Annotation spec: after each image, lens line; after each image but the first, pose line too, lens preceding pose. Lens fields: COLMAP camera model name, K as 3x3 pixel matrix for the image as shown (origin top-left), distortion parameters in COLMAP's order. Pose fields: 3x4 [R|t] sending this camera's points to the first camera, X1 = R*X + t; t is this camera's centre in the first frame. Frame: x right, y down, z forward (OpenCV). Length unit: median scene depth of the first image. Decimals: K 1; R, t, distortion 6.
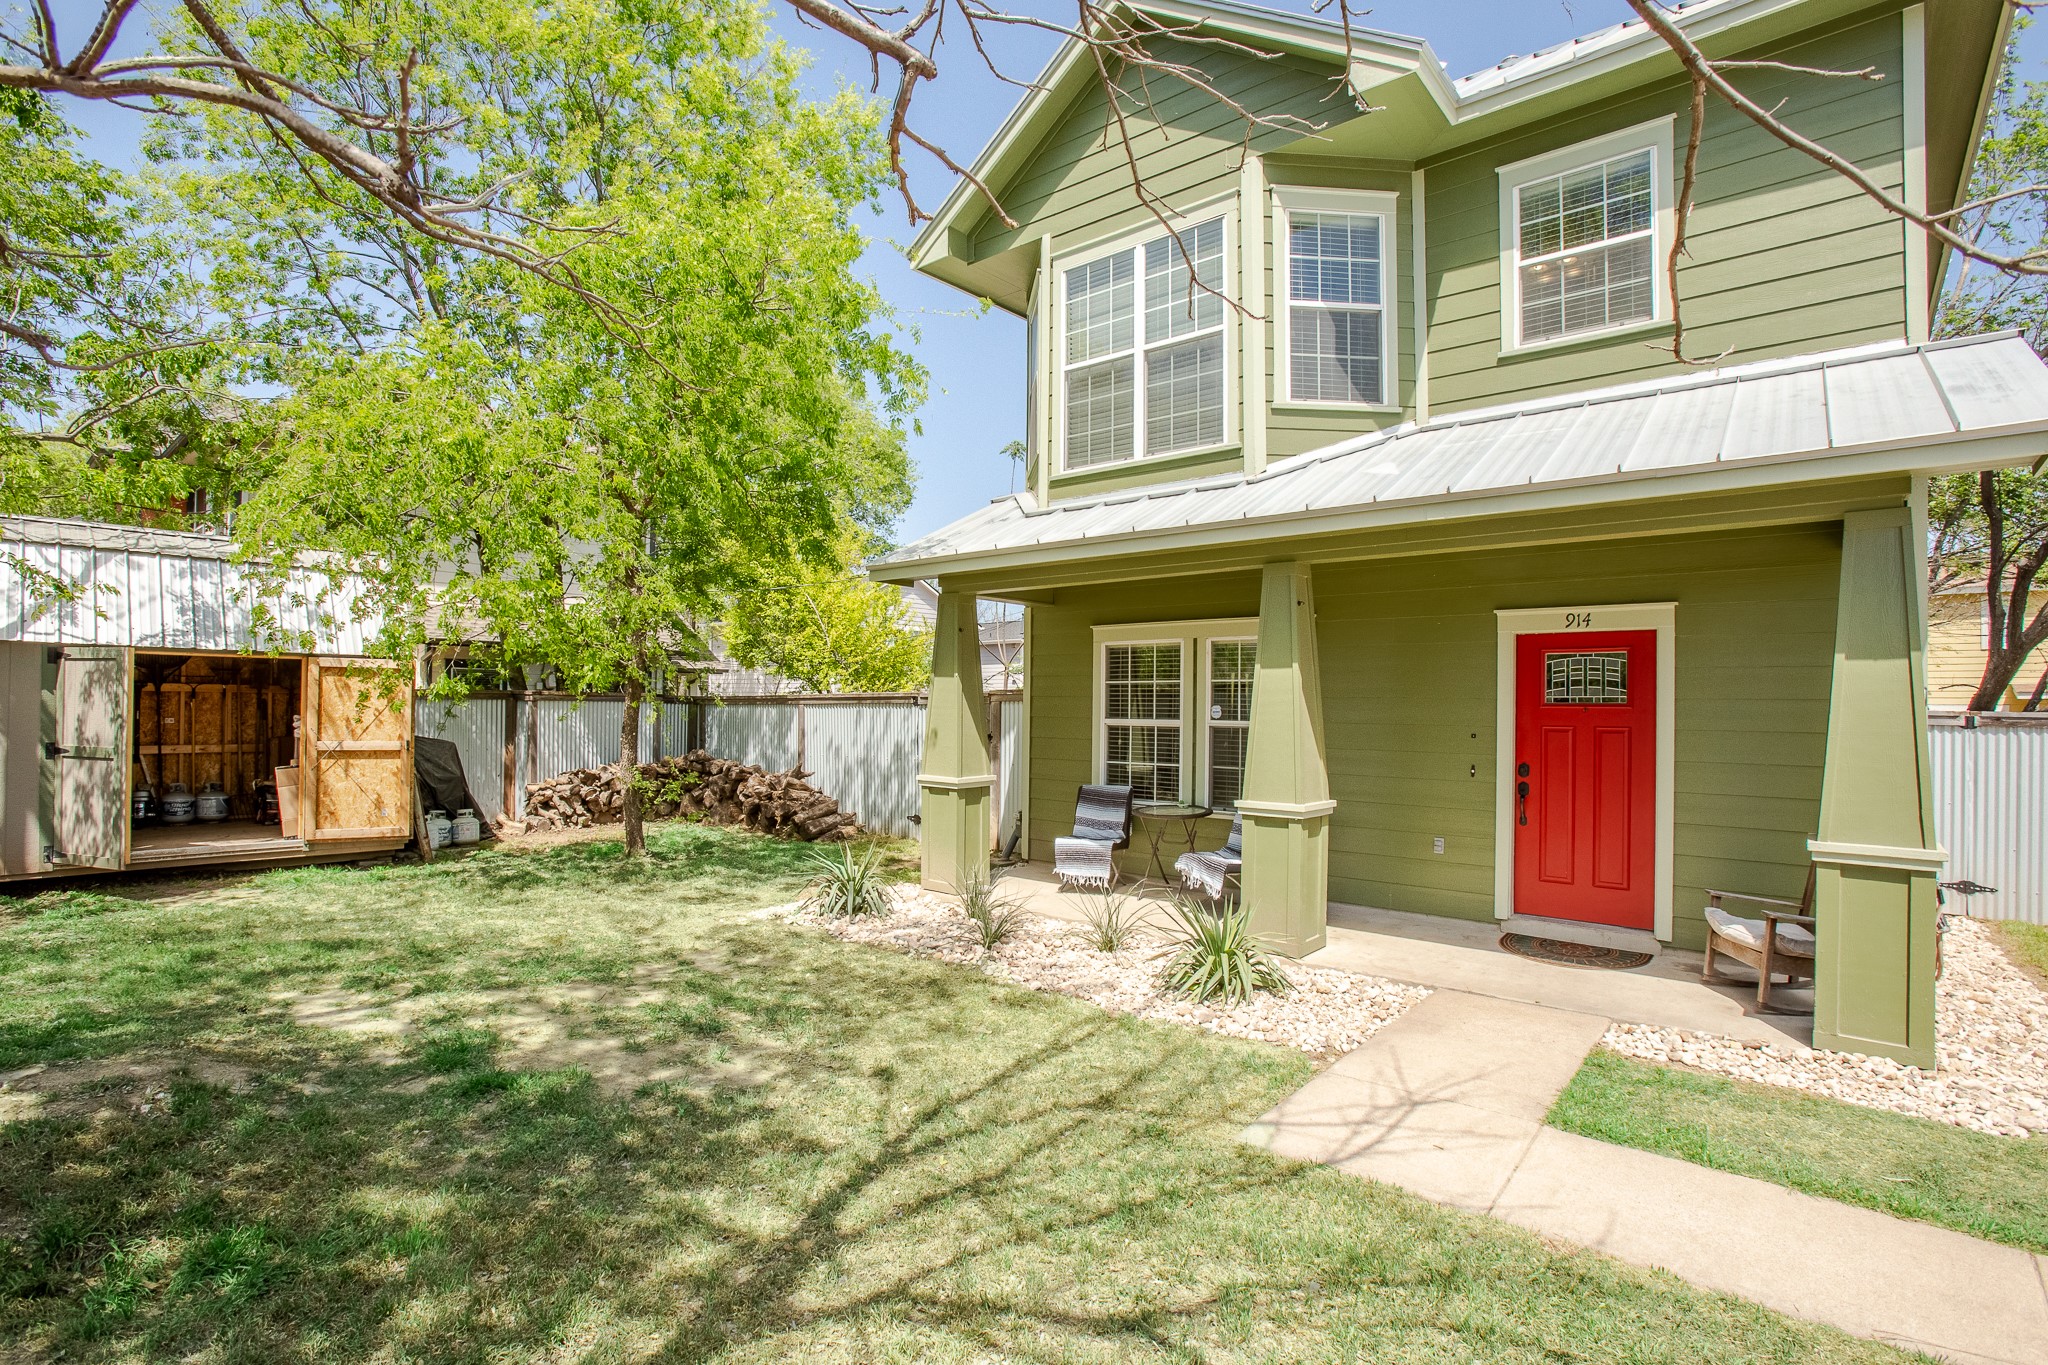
lens RADIAL K [[981.8, 0, 1024.0], [0, 981.8, 682.5], [0, 0, 1]] dist [-0.000722, -0.000023]
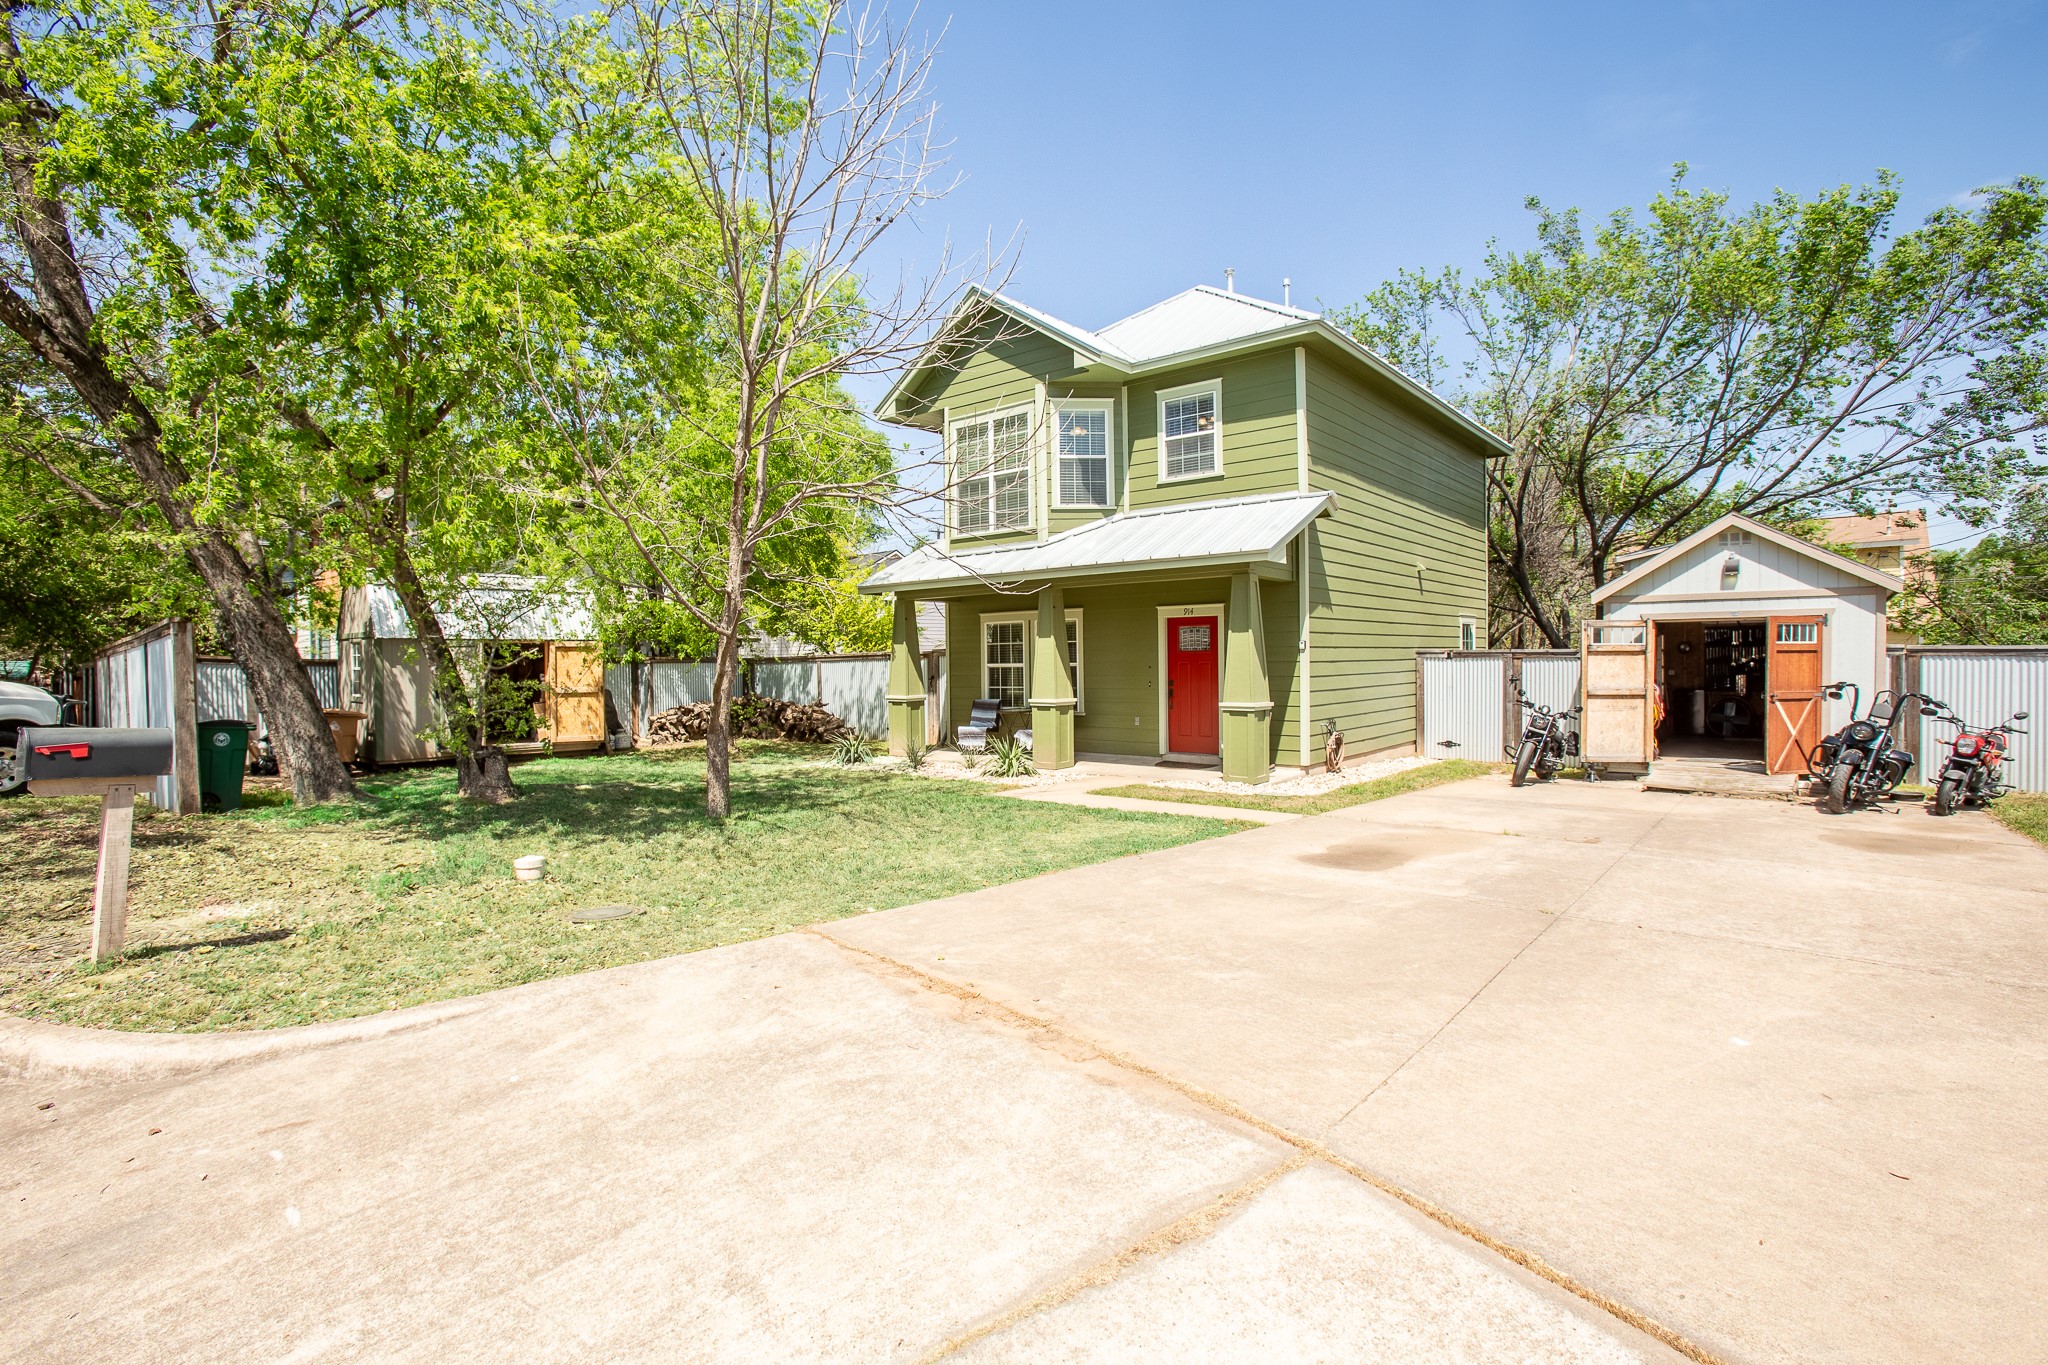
lens RADIAL K [[960.9, 0, 1028.6], [0, 960.9, 656.9], [0, 0, 1]] dist [-0.024183, -0.000088]
pose [[0.999648, -0.025669, 0.006657, 0.153796], [0.025529, 0.999466, 0.020374, -0.011967], [-0.007176, -0.020197, 0.999770, -0.837131]]
